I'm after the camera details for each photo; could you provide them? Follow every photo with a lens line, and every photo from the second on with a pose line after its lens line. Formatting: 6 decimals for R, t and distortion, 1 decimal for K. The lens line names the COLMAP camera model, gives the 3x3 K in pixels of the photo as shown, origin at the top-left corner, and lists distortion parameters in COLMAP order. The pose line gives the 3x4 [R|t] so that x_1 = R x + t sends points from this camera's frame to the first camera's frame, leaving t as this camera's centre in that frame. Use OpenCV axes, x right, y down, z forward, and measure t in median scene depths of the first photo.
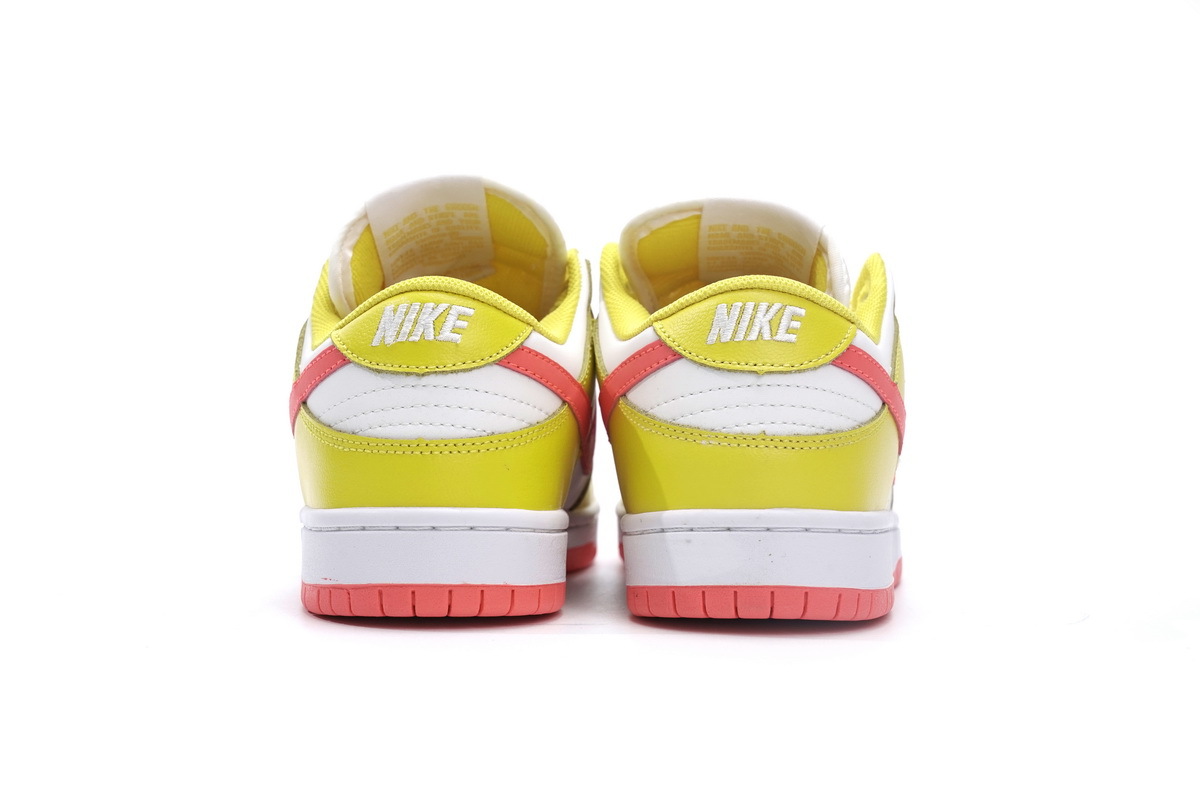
lens RADIAL K [[2290.2, 0, 598.0], [0, 2290.2, 399.8], [0, 0, 1]] dist [0.234262, 0.000000]
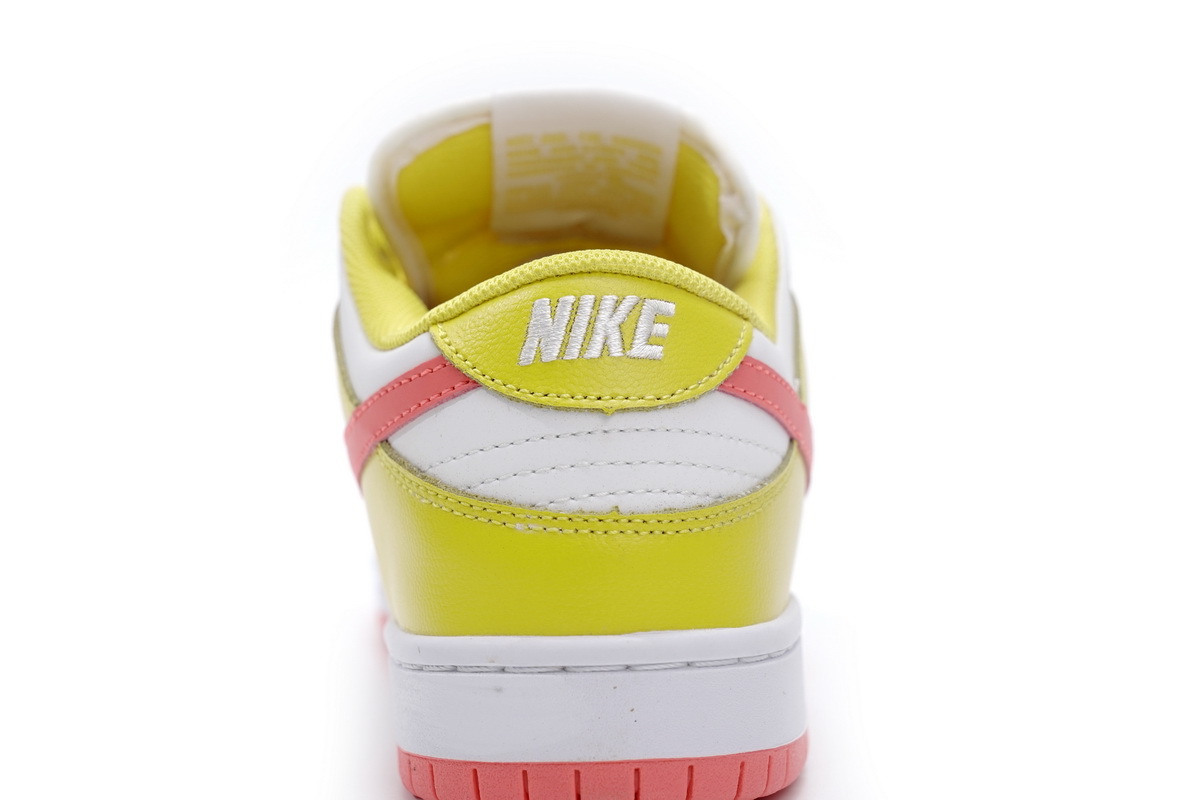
lens RADIAL K [[2290.2, 0, 602.4], [0, 2290.2, 399.5], [0, 0, 1]] dist [0.234262, 0.000000]
pose [[0.993389, -0.029074, 0.111057, 0.000986], [0.022164, 0.997770, 0.062960, -0.053269], [-0.112640, -0.060082, 0.991818, 0.385629]]
